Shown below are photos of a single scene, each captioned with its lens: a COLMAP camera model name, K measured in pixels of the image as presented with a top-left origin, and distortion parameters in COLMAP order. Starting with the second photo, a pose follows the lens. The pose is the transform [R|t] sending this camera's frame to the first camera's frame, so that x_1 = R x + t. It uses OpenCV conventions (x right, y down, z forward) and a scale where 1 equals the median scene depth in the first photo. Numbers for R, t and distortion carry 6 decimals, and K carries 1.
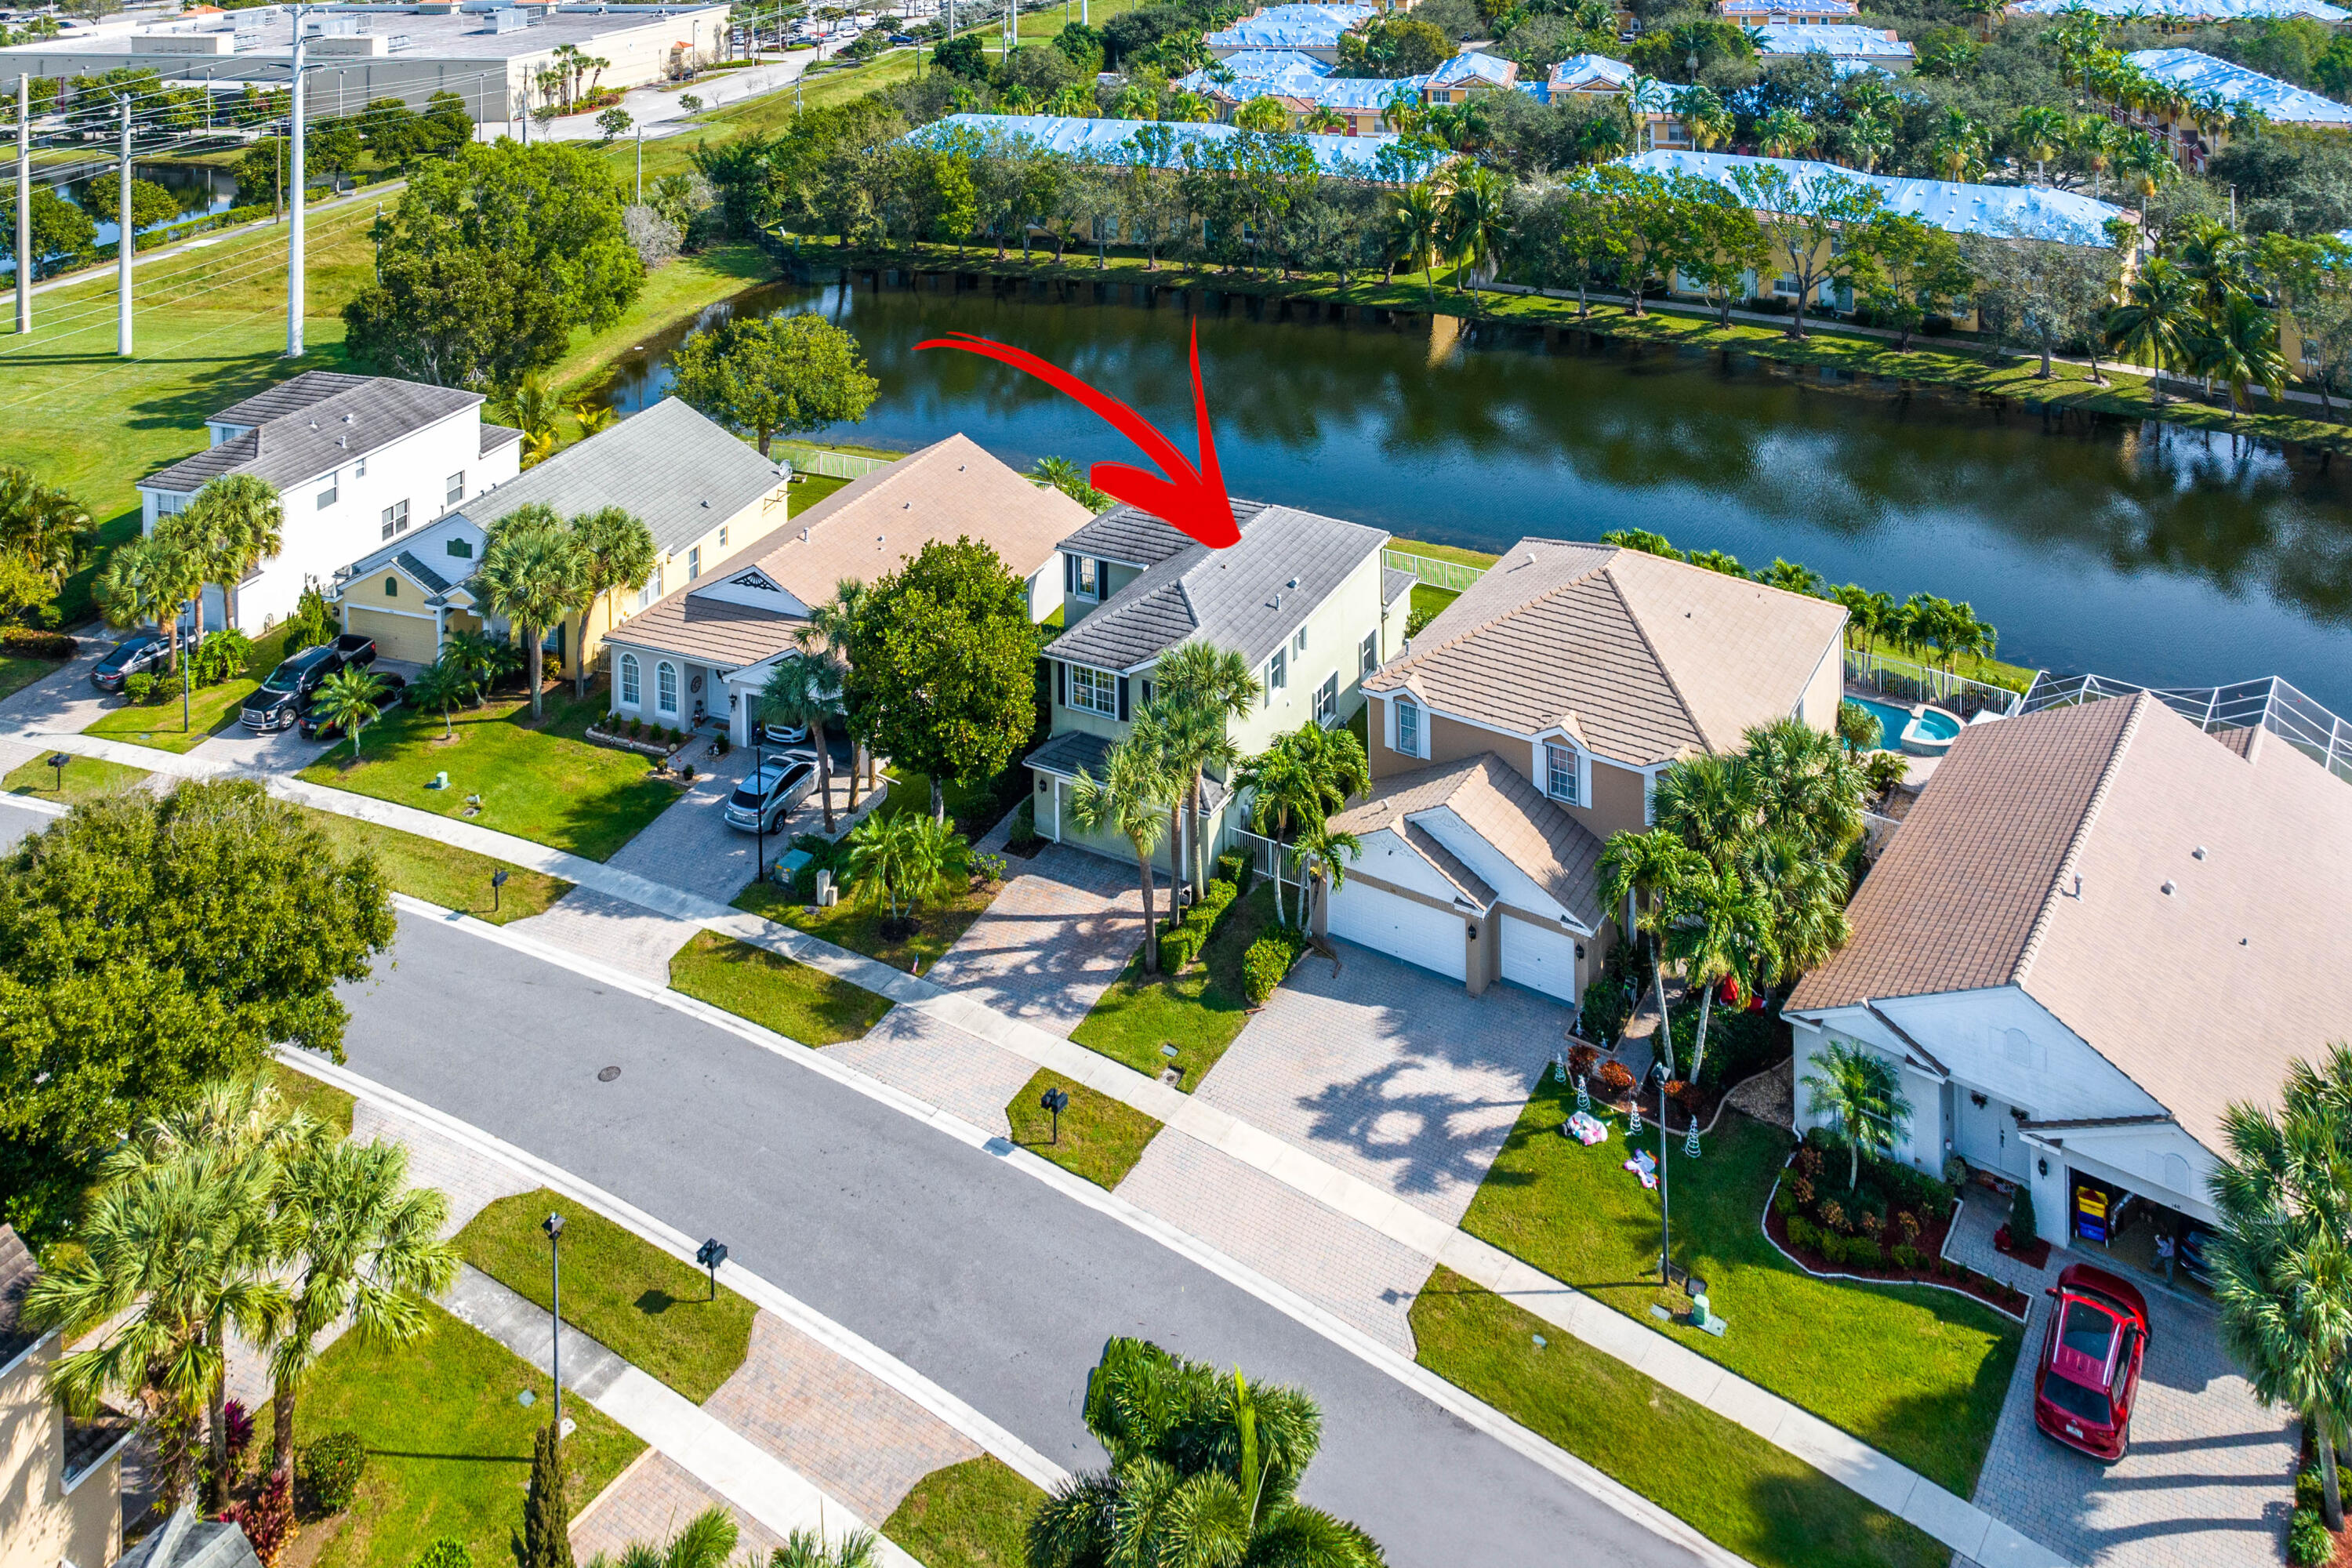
lens RADIAL K [[1479.7, 0, 1185.0], [0, 1479.7, 879.3], [0, 0, 1]] dist [-0.003604, 0.000488]
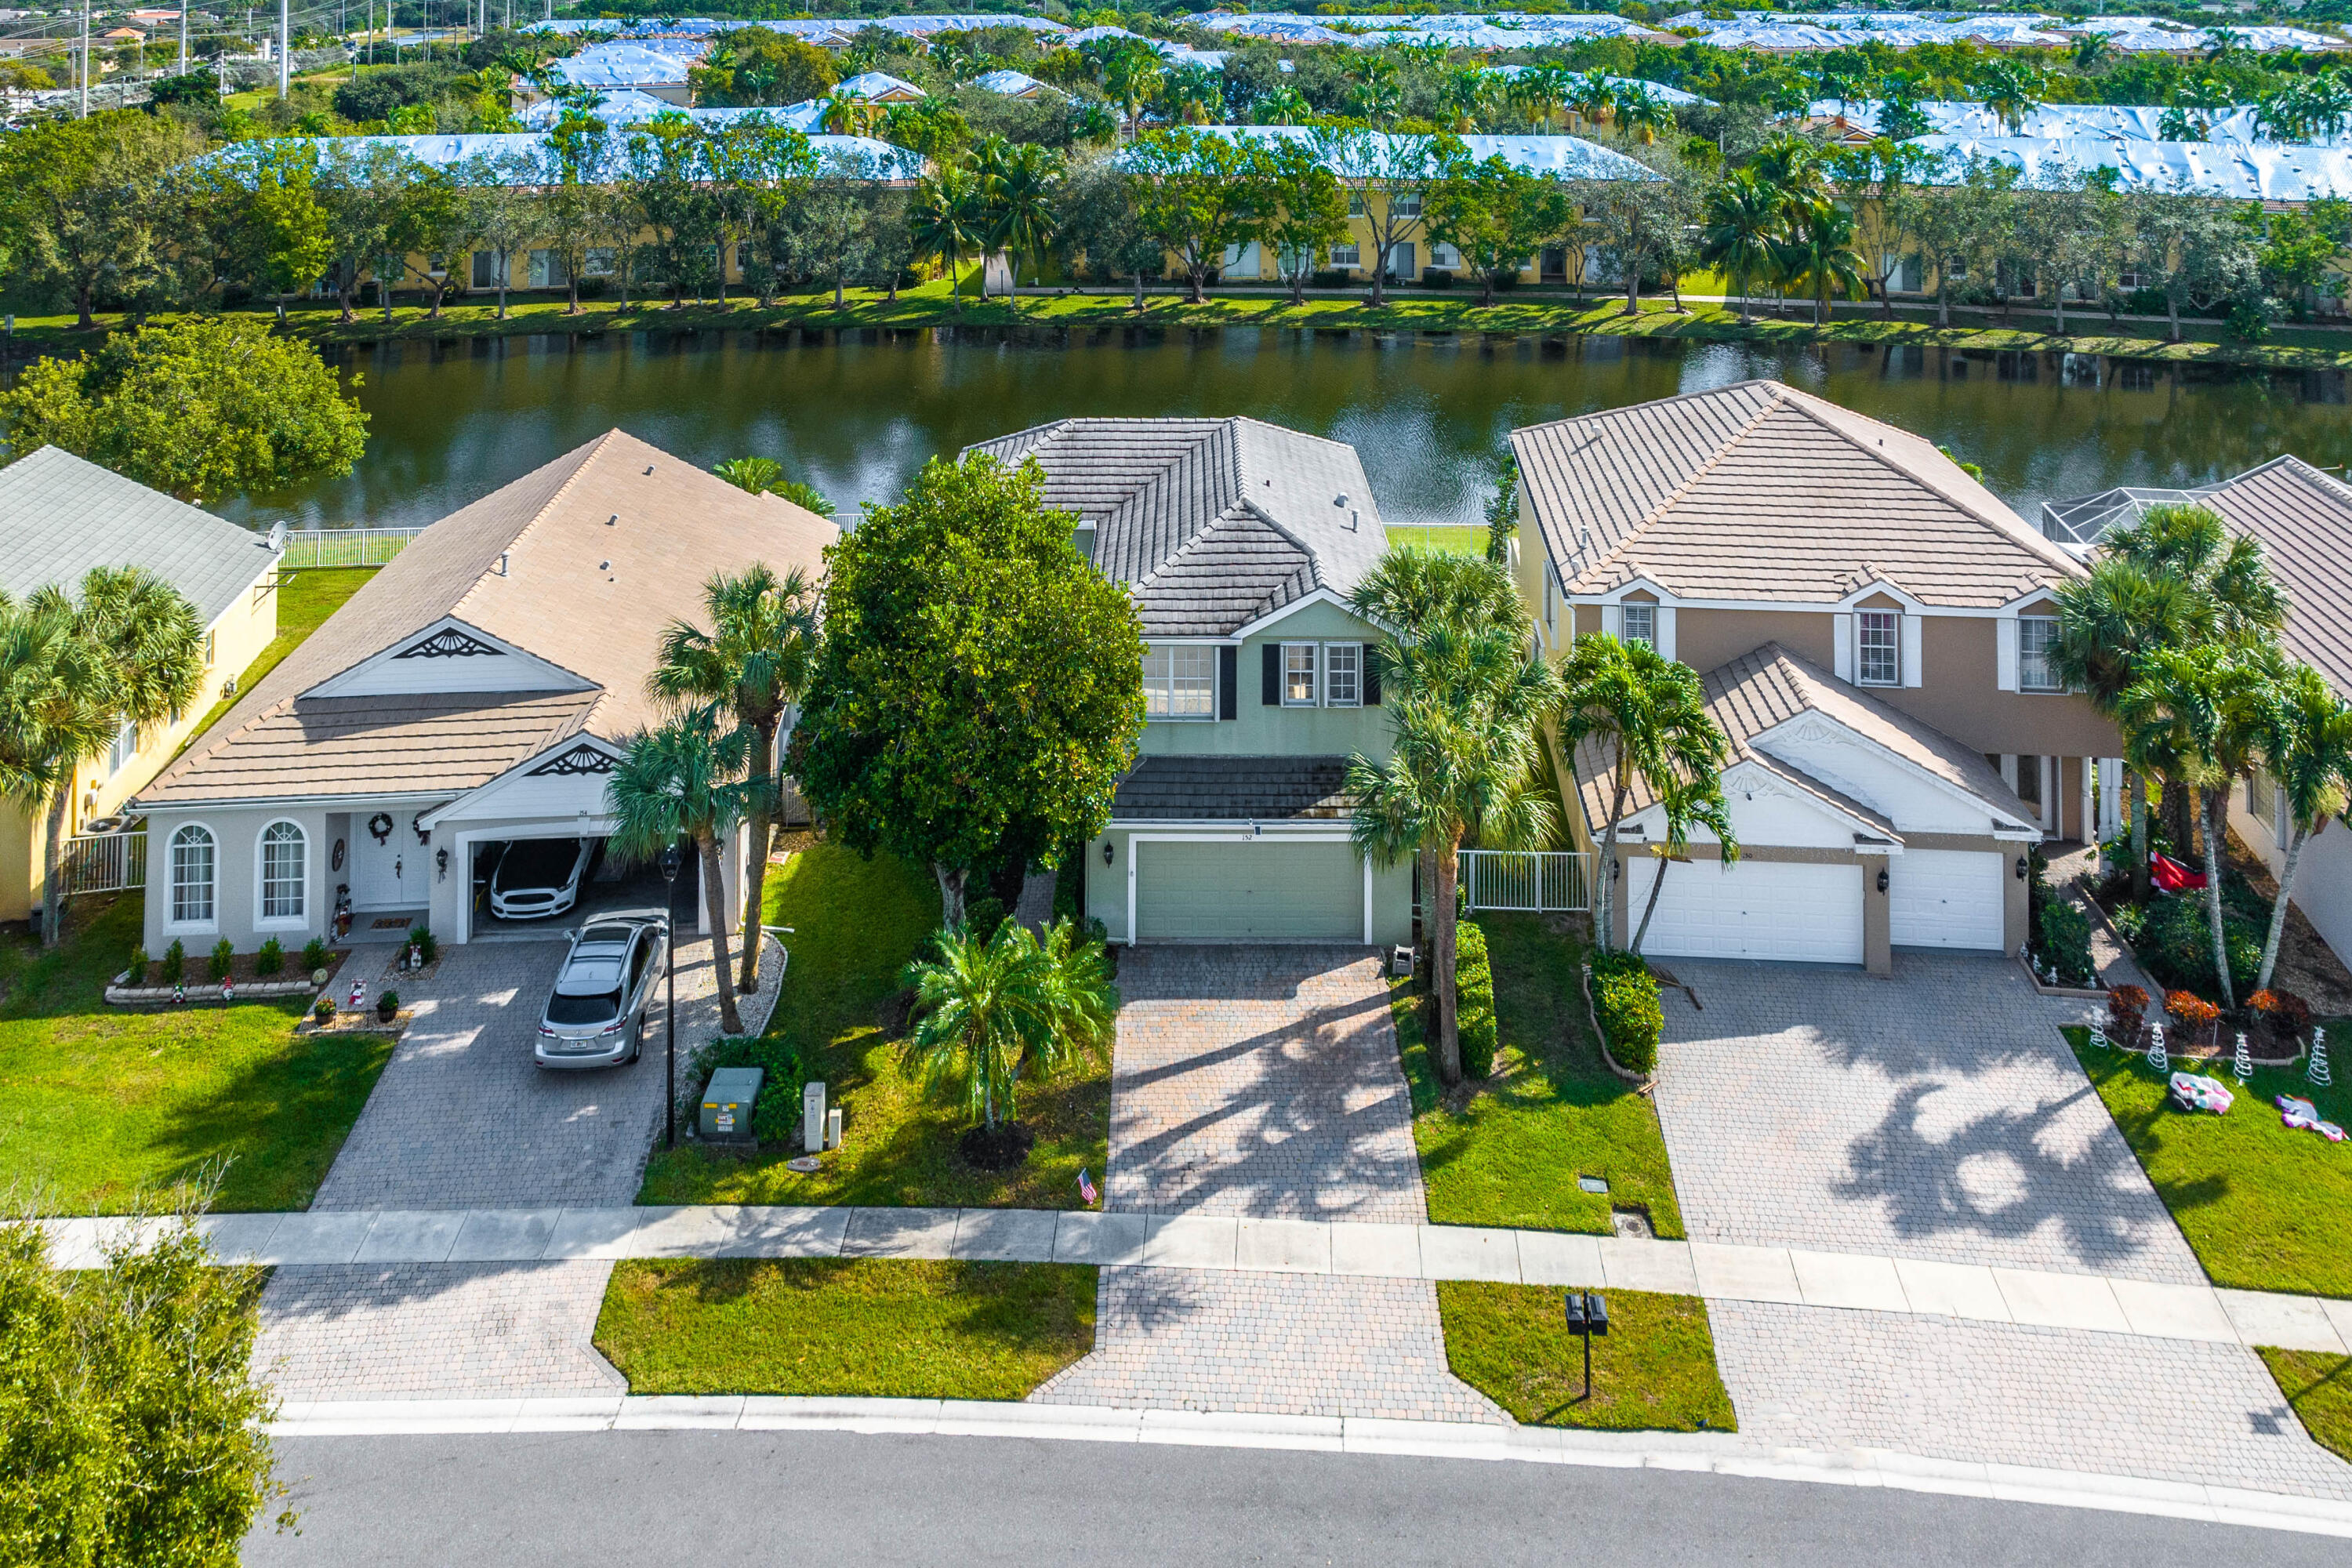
lens RADIAL K [[1653.7, 0, 1157.0], [0, 1653.7, 735.8], [0, 0, 1]] dist [-0.017830, 0.005040]
pose [[0.879842, -0.180794, 0.439536, -0.327614], [0.265649, 0.953941, -0.139380, -0.008936], [-0.394092, 0.239394, 0.887345, 0.335802]]
